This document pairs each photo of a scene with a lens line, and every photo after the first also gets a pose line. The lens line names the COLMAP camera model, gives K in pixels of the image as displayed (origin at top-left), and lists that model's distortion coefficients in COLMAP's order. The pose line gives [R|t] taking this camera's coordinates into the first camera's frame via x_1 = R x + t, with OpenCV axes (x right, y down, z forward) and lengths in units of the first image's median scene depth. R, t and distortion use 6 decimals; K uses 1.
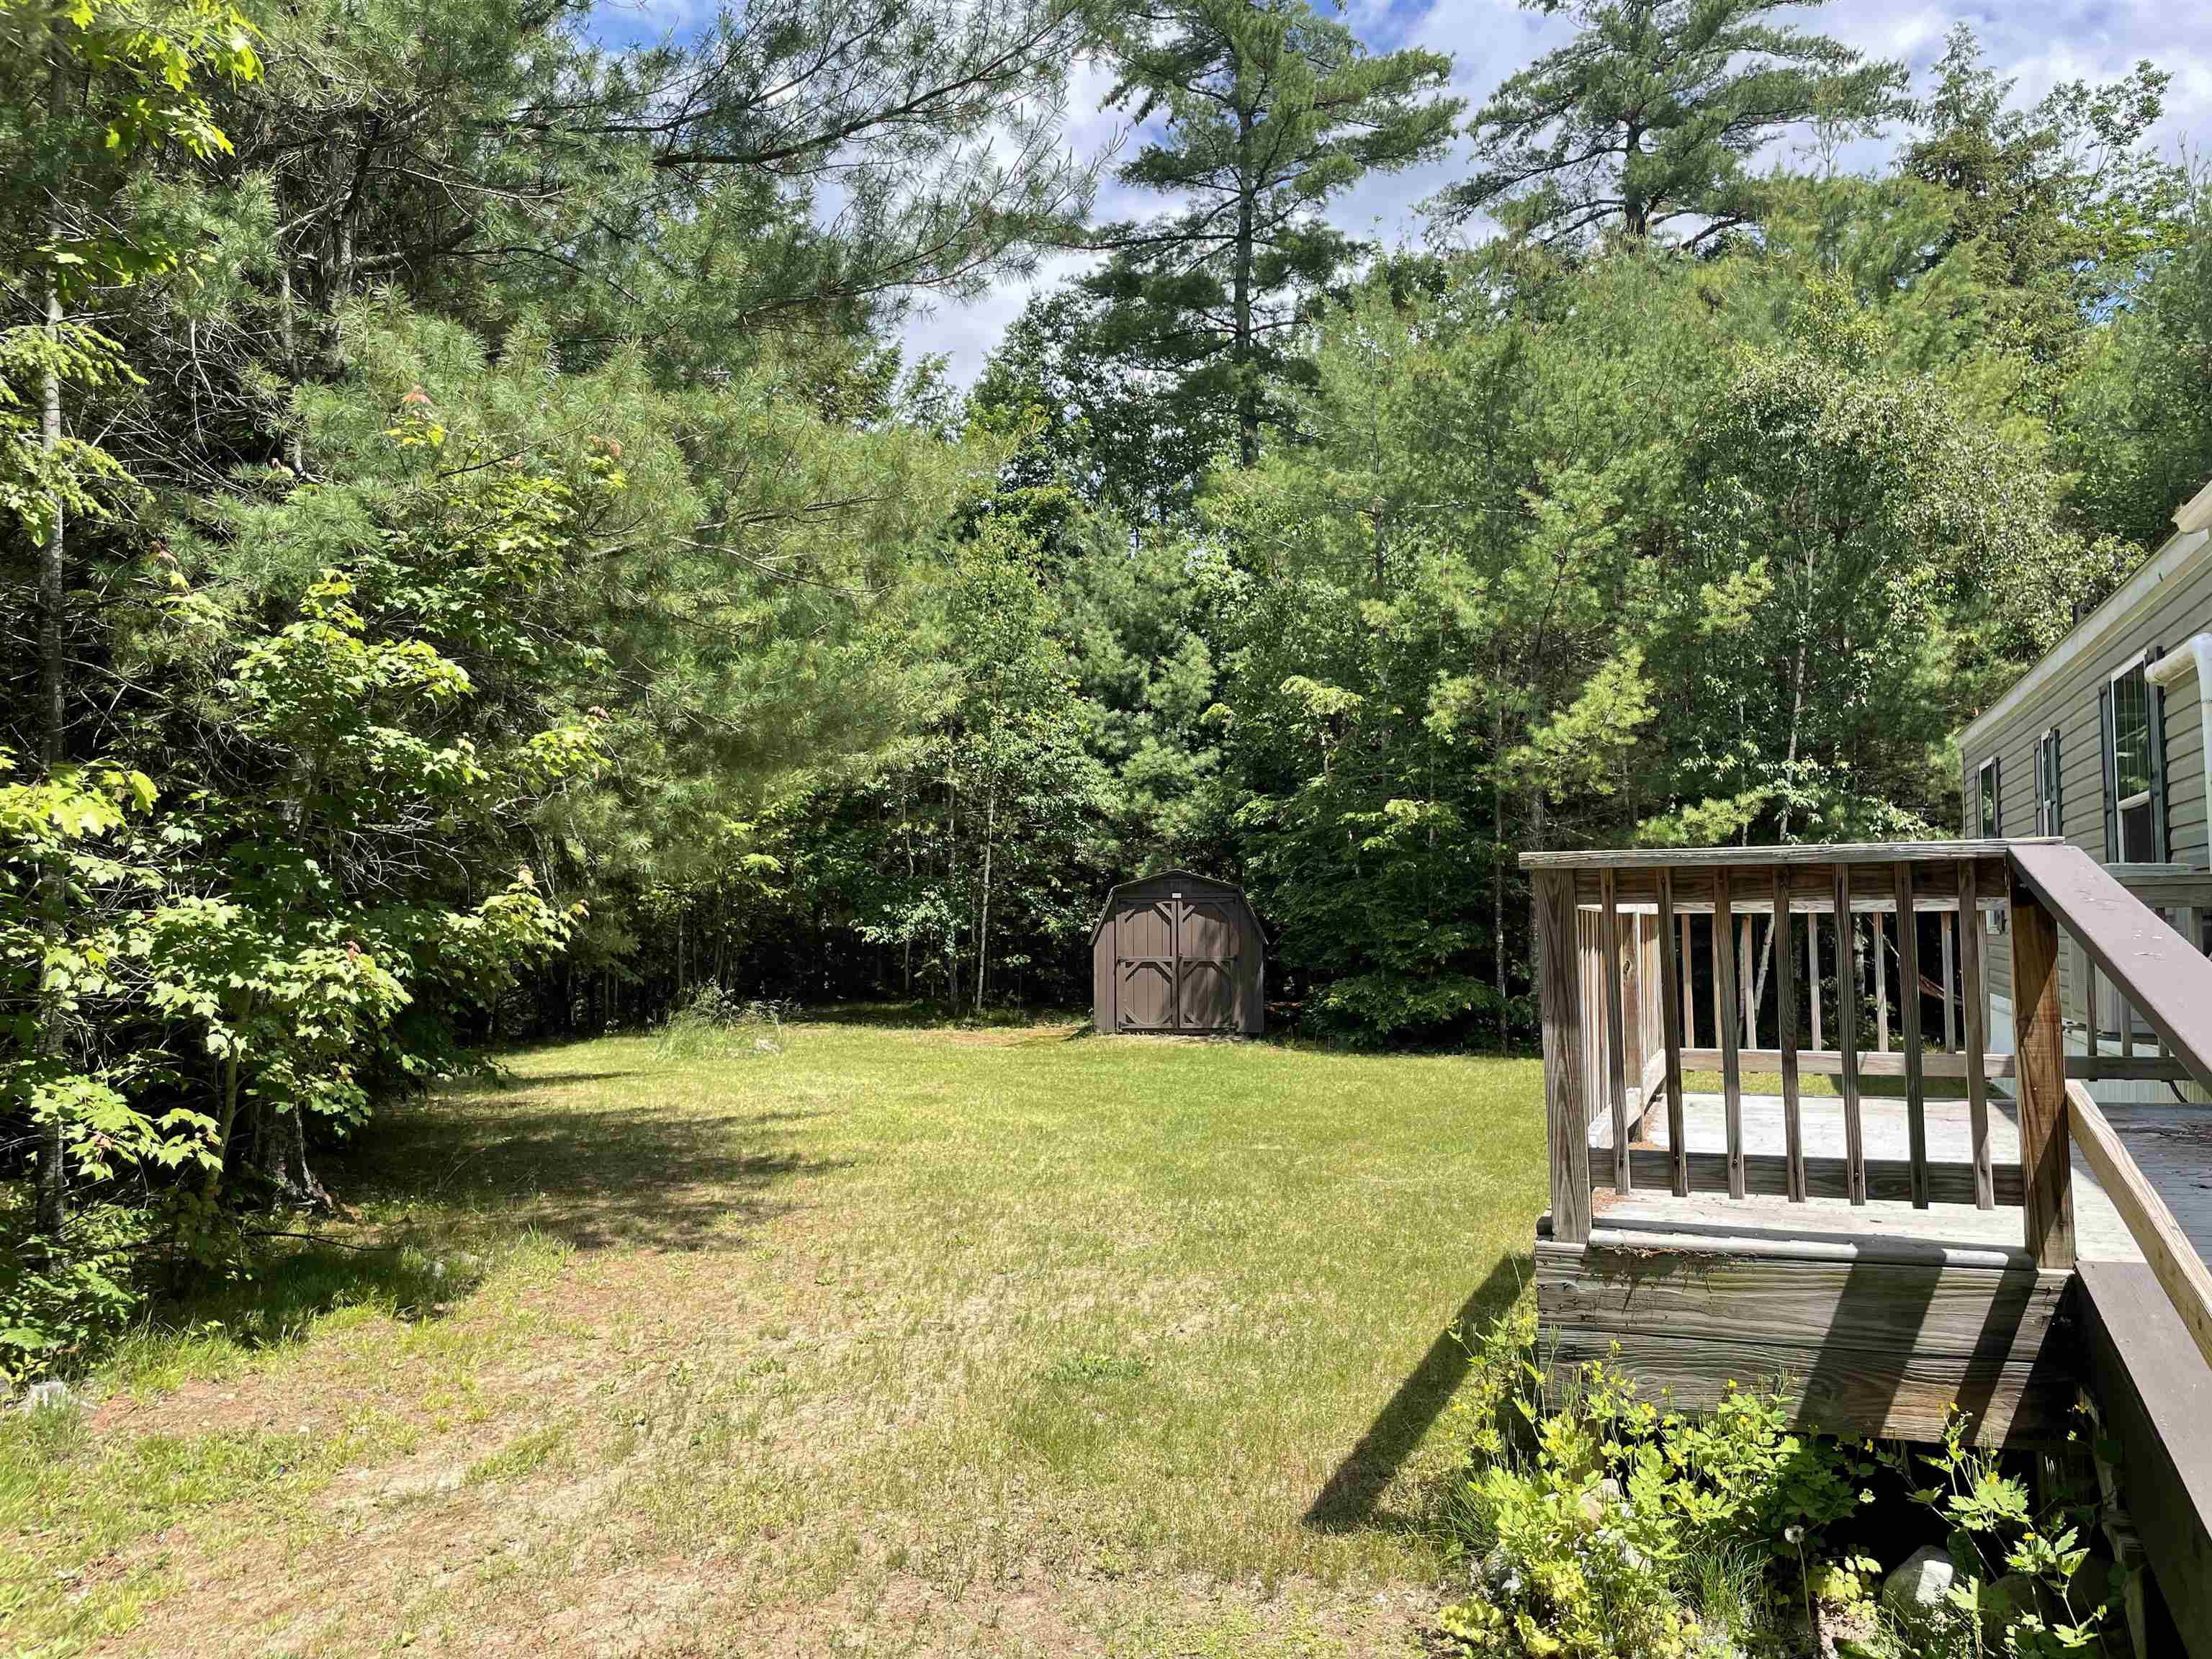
lens RADIAL K [[1683.9, 0, 1104.5], [0, 1683.9, 794.6], [0, 0, 1]] dist [0.094272, -0.132593]
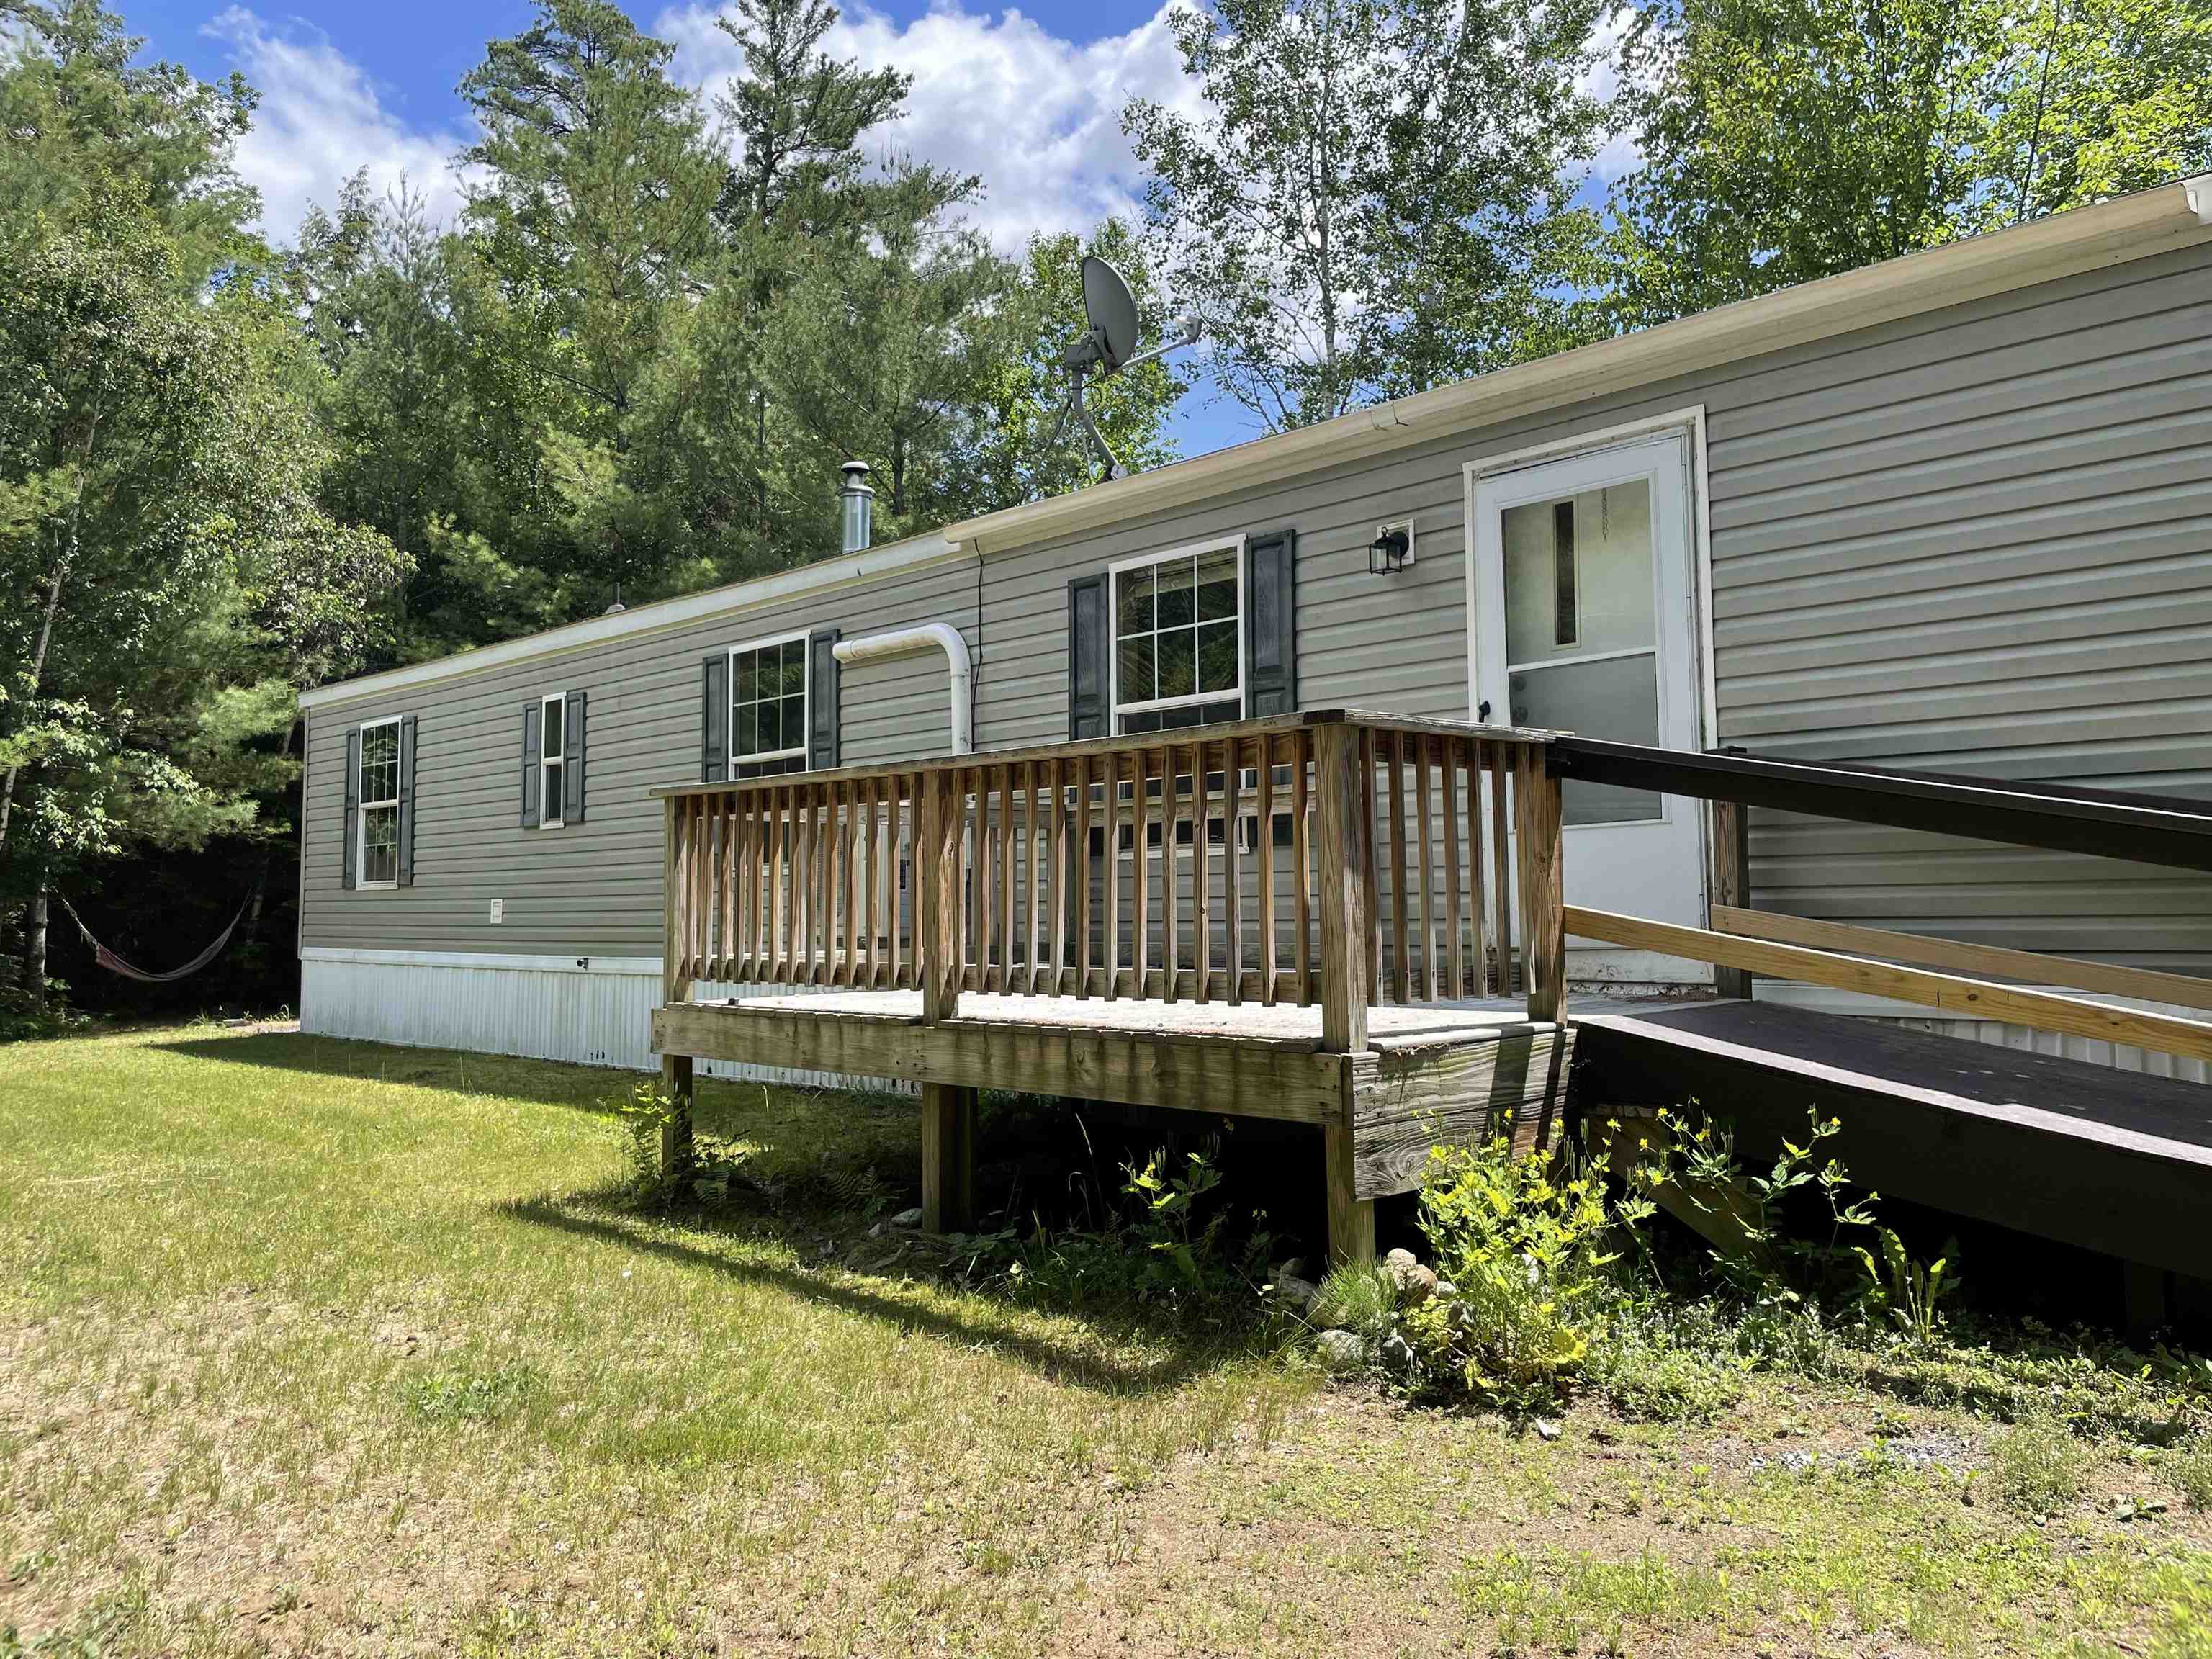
lens RADIAL K [[1683.9, 0, 1104.5], [0, 1683.9, 794.6], [0, 0, 1]] dist [0.094272, -0.132593]
pose [[0.417571, 0.066936, 0.906175, -0.172853], [-0.066294, 0.996869, -0.043087, 0.031312], [-0.906223, -0.042082, 0.420701, 0.142247]]
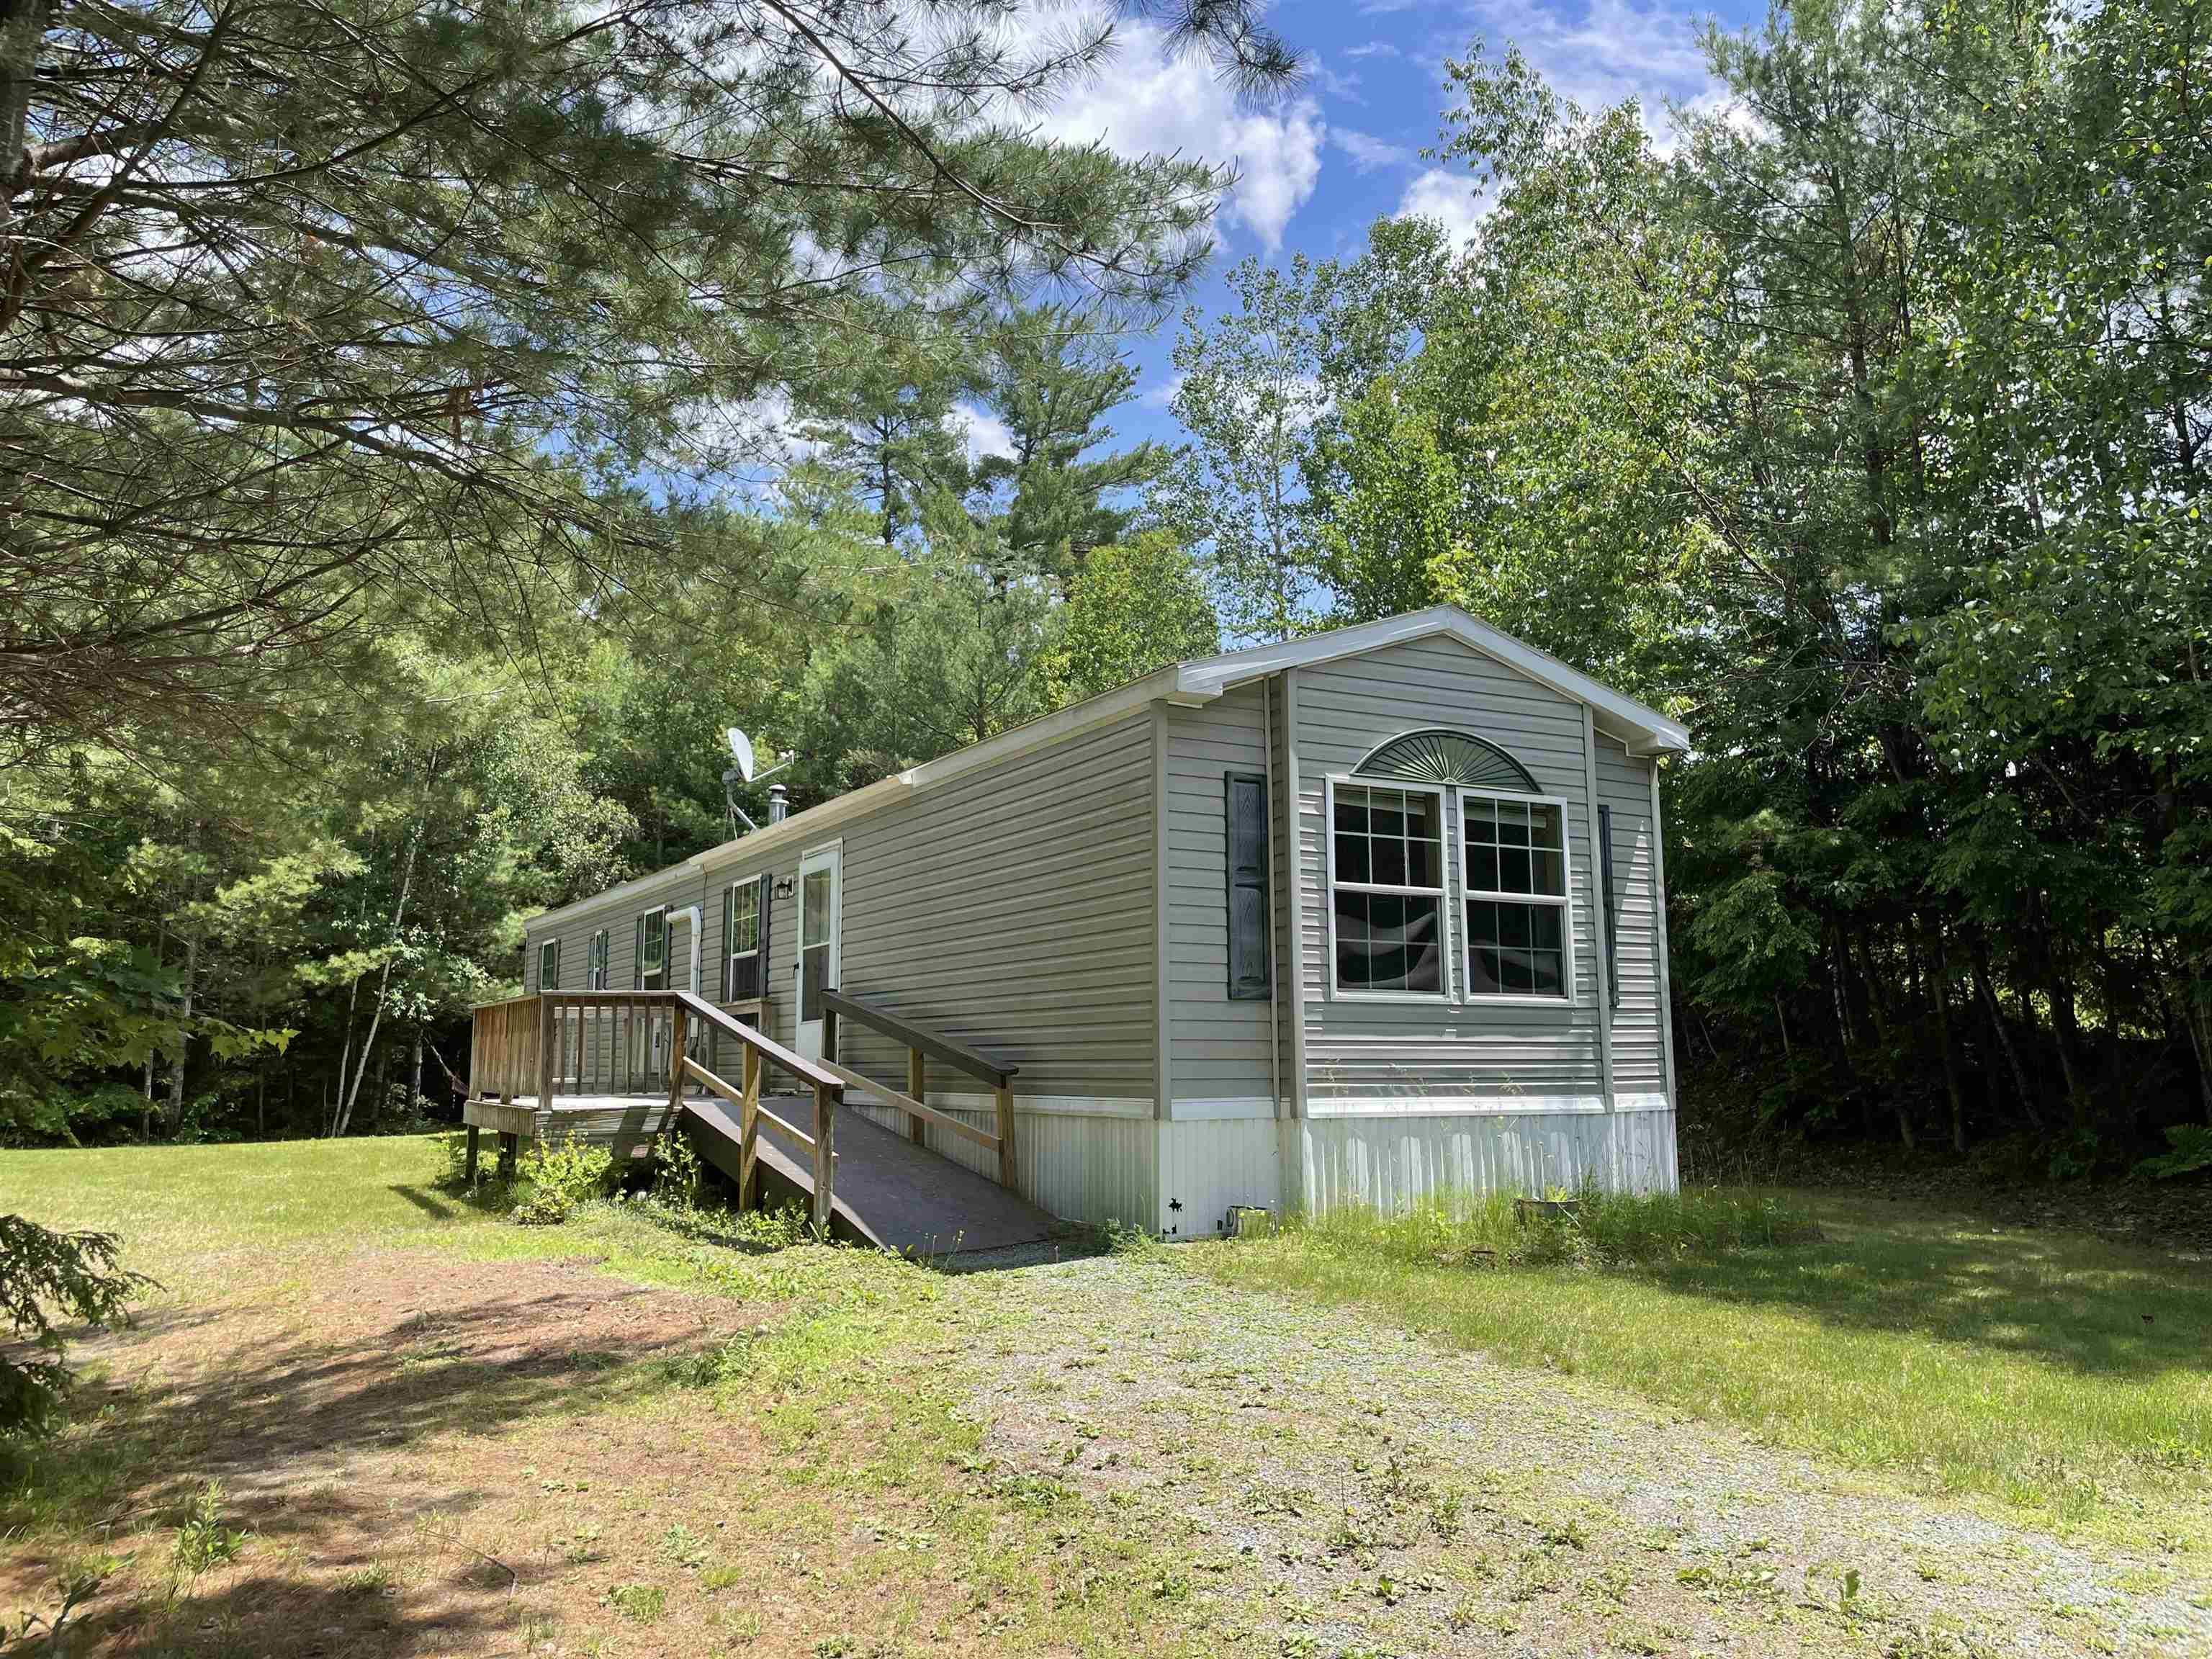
lens RADIAL K [[1683.9, 0, 1104.5], [0, 1683.9, 794.6], [0, 0, 1]] dist [0.094272, -0.132593]
pose [[0.646577, 0.123605, 0.752768, -0.321845], [-0.061842, 0.992031, -0.109773, -0.009660], [-0.760337, 0.024424, 0.649069, -0.399899]]
